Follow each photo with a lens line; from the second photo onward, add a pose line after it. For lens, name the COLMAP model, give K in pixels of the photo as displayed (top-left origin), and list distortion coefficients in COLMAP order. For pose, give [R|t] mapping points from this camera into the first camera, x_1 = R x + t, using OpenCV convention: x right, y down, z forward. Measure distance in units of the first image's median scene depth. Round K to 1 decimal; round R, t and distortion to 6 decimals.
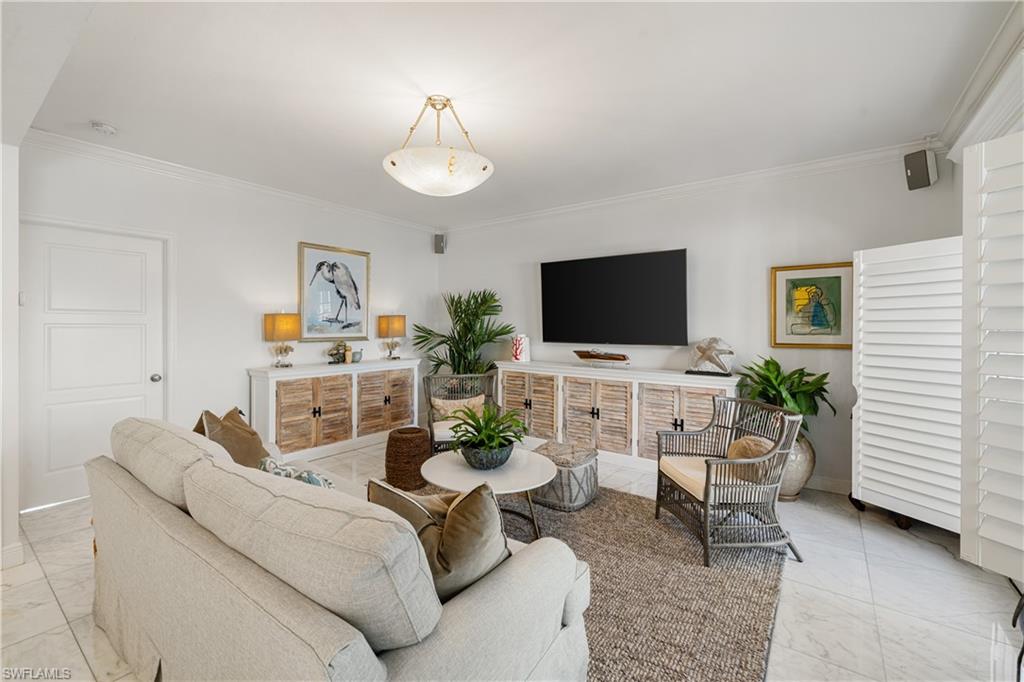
lens RADIAL K [[433.8, 0, 507.3], [0, 433.8, 327.5], [0, 0, 1]] dist [0.001265, -0.000162]
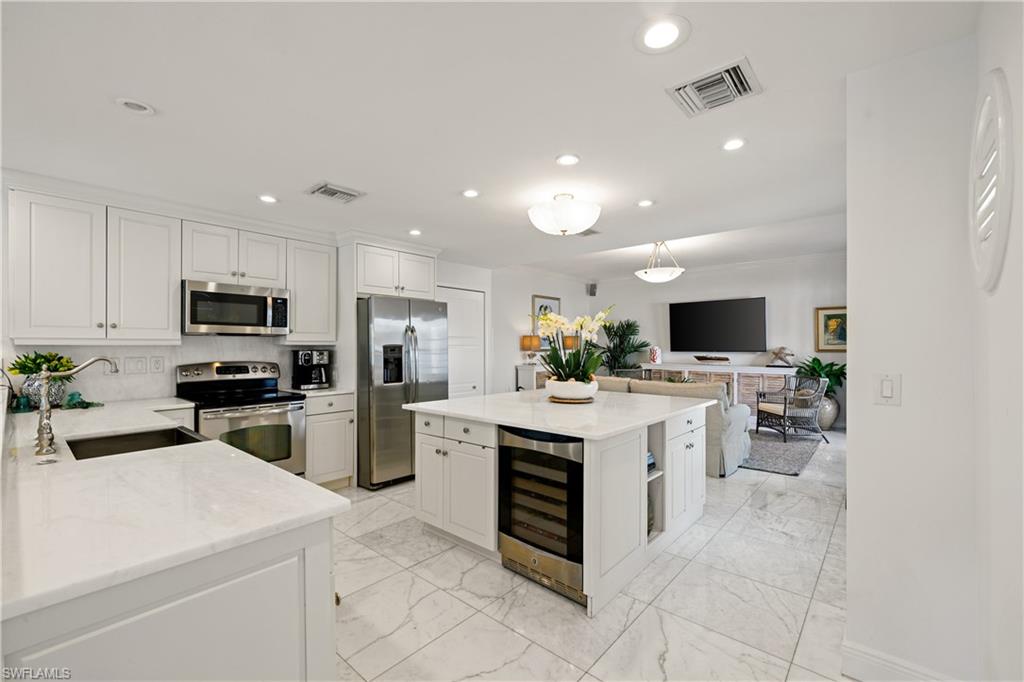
lens RADIAL K [[433.8, 0, 506.2], [0, 433.8, 345.7], [0, 0, 1]] dist [0.001265, -0.000162]
pose [[0.996072, -0.005940, -0.088349, -0.432113], [0.005705, 0.999979, -0.002914, 0.014366], [0.088364, 0.002399, 0.996085, -0.764085]]
